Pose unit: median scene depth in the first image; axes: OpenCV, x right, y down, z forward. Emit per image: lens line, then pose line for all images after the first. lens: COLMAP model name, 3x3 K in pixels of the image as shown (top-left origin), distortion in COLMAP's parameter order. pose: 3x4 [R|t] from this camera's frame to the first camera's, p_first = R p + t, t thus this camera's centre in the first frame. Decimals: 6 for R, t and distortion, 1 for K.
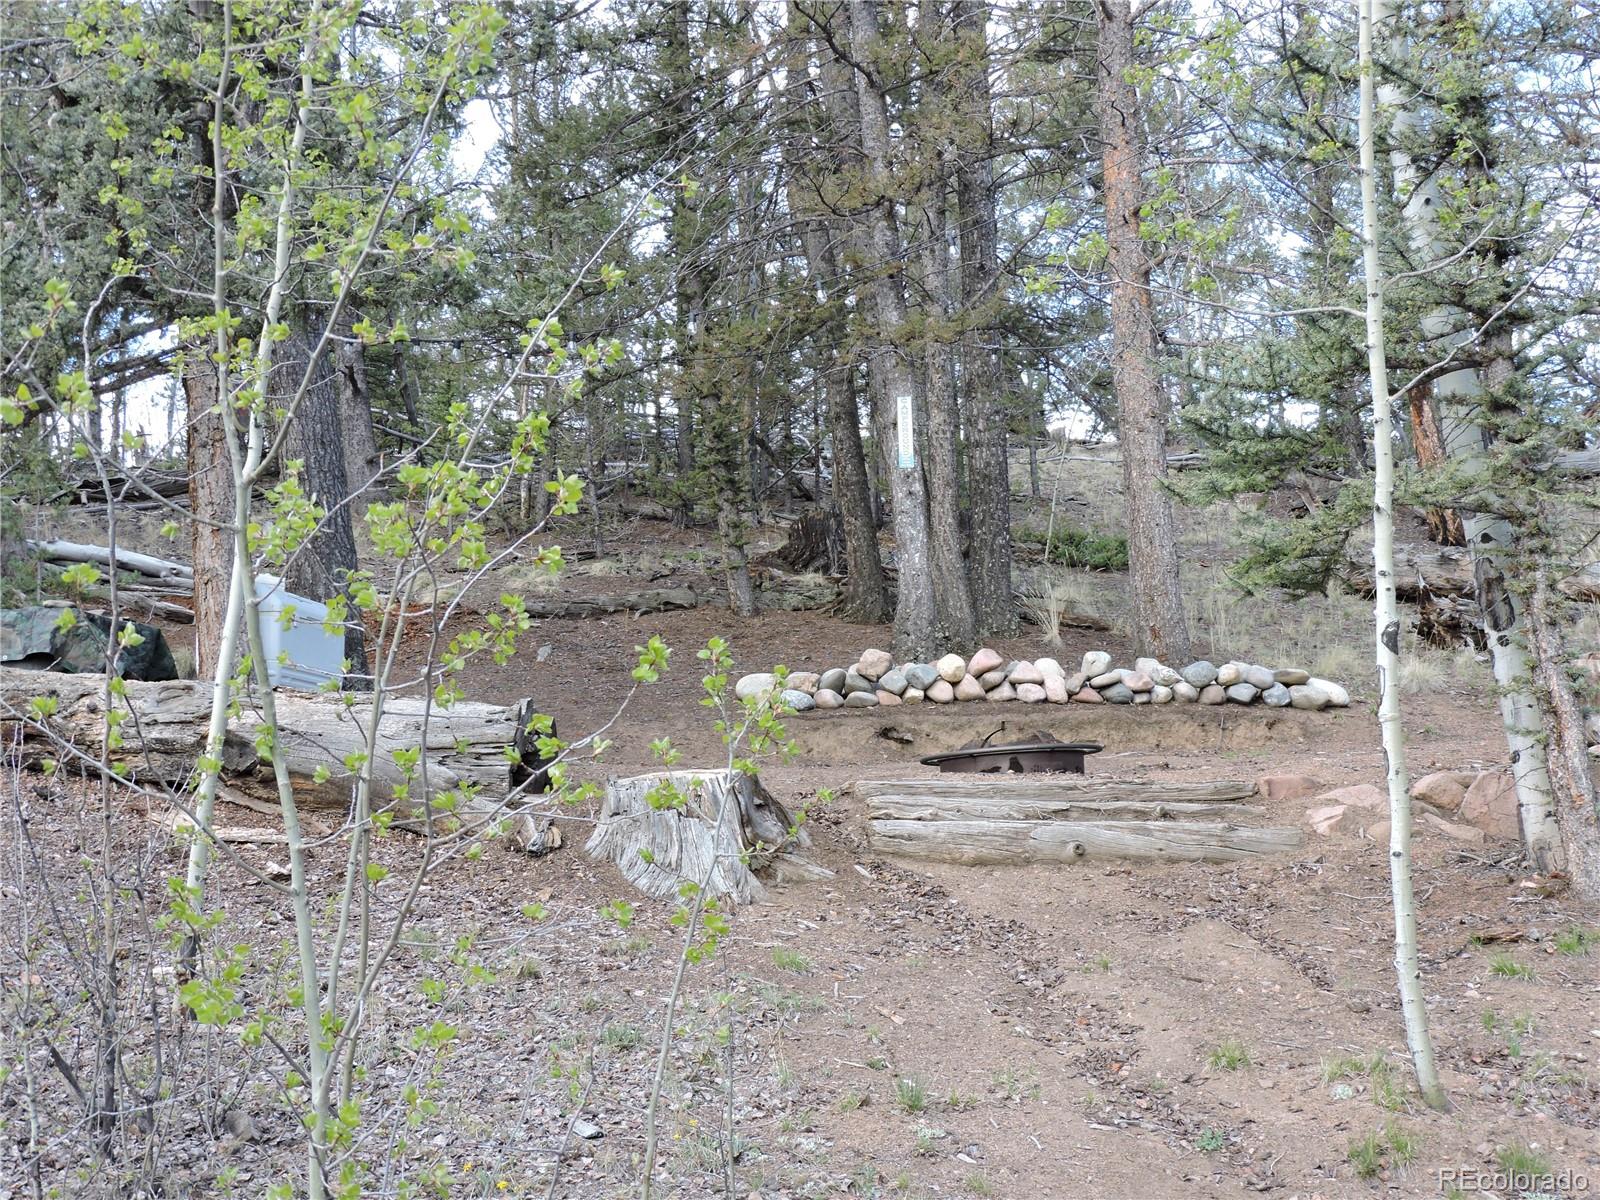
lens RADIAL K [[2201.9, 0, 825.2], [0, 2201.9, 558.1], [0, 0, 1]] dist [-0.047646, 0.000000]
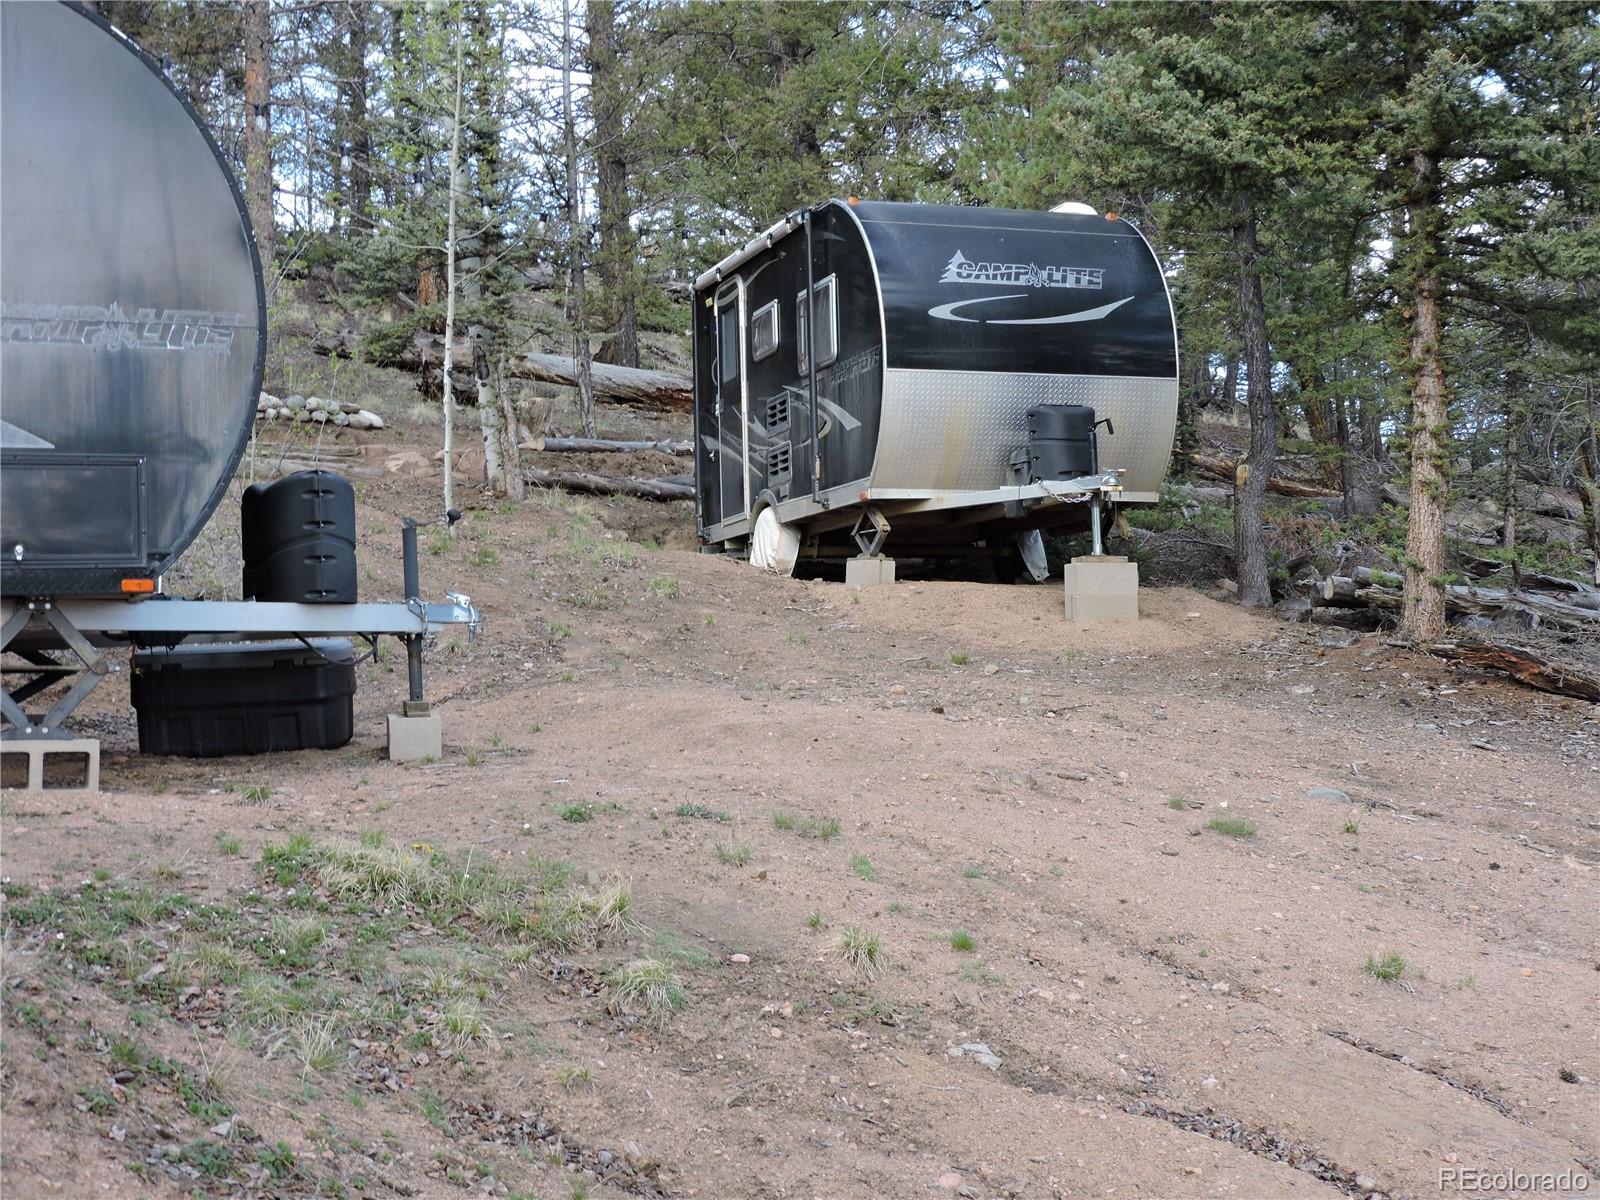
lens RADIAL K [[2201.9, 0, 809.3], [0, 2201.9, 557.7], [0, 0, 1]] dist [-0.047646, 0.000000]
pose [[0.894255, 0.032161, 0.446400, -0.362384], [-0.077595, 0.993451, 0.083869, 0.000795], [-0.440780, -0.109638, 0.890894, -1.081241]]
